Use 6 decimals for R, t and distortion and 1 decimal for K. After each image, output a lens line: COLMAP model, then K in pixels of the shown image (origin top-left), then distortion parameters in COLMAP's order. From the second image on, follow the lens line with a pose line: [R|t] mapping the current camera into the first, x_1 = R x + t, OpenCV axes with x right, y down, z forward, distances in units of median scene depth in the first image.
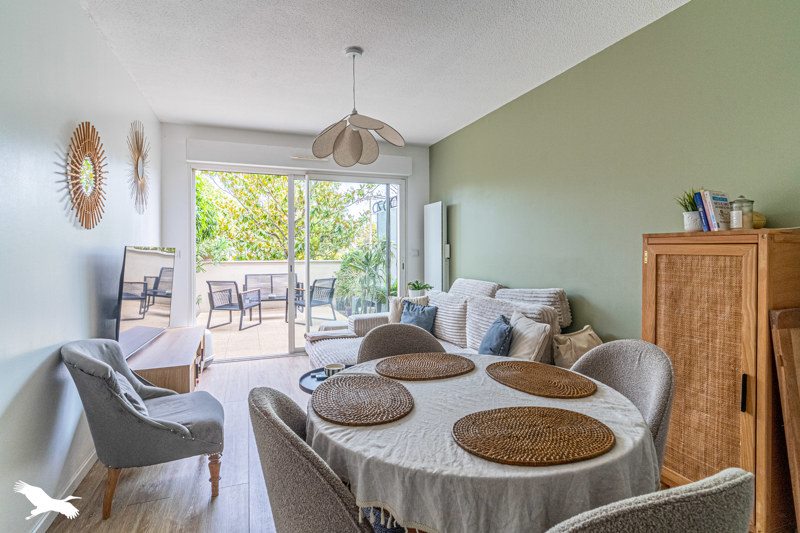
lens RADIAL K [[405.5, 0, 393.1], [0, 405.5, 249.0], [0, 0, 1]] dist [0.001795, 0.000348]
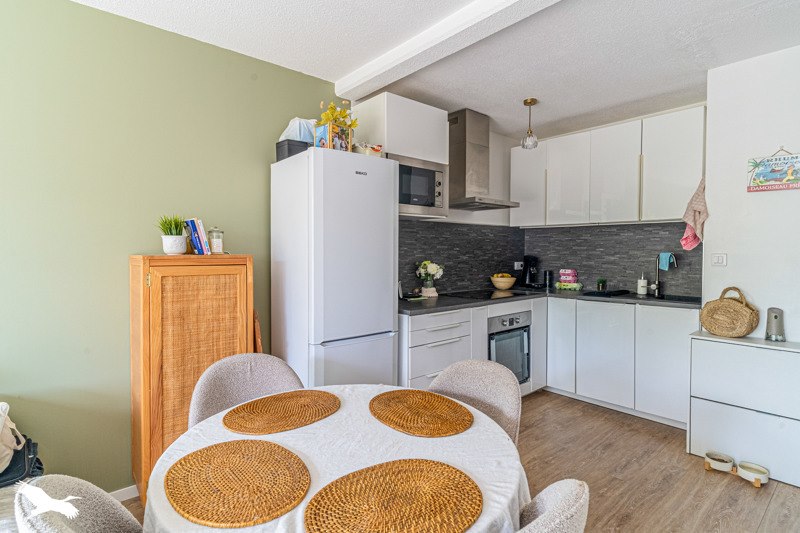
lens RADIAL K [[407.1, 0, 396.3], [0, 407.1, 259.5], [0, 0, 1]] dist [-0.001210, -0.000586]
pose [[-0.358503, -0.015571, 0.933399, -0.480038], [0.003181, 0.999835, 0.017902, -0.043722], [-0.933523, 0.009387, -0.358394, 0.825494]]
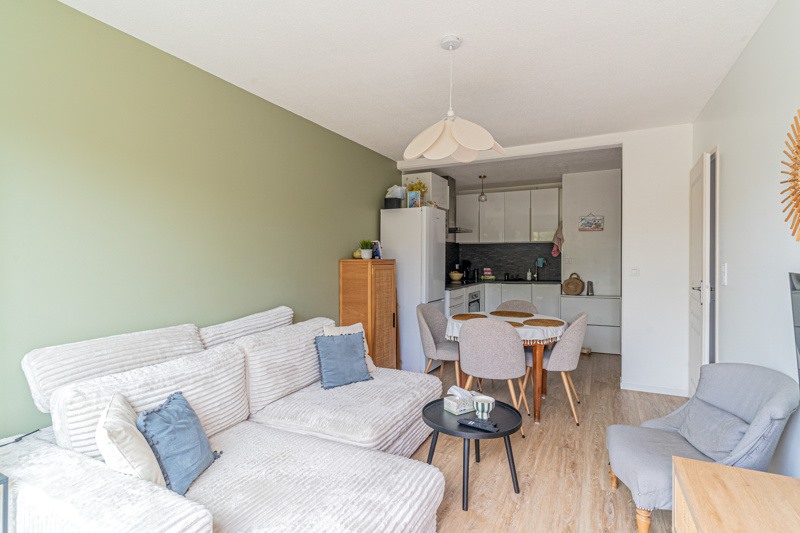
lens RADIAL K [[389.6, 0, 400.0], [0, 389.6, 266.5], [0, 0, 1]] dist [0.001379, 0.000106]
pose [[-0.689067, -0.008369, 0.724649, -0.827900], [0.008293, 0.999777, 0.019432, -0.040404], [-0.724650, 0.019399, -0.688844, 2.226565]]
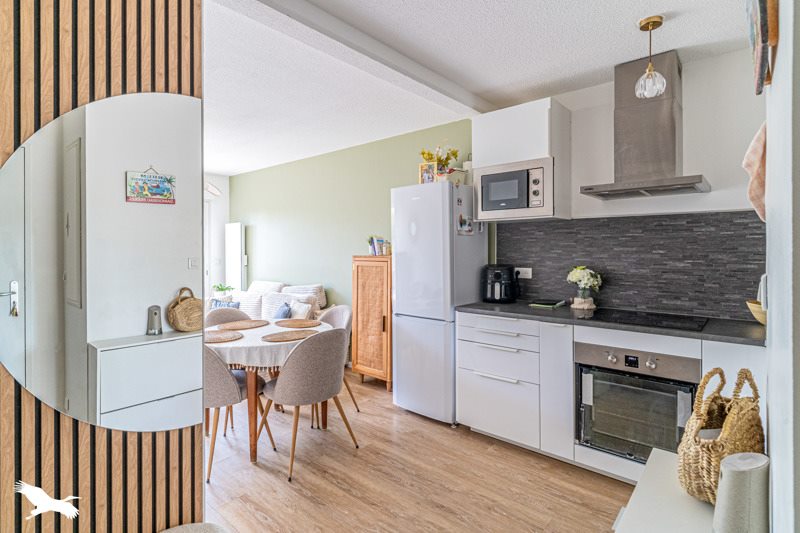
lens RADIAL K [[405.5, 0, 393.1], [0, 405.5, 249.0], [0, 0, 1]] dist [0.001795, 0.000348]
pose [[0.874623, -0.004308, 0.484785, -0.204363], [0.004606, 0.999989, 0.000578, -0.072337], [-0.484783, 0.001727, 0.874633, -0.923370]]
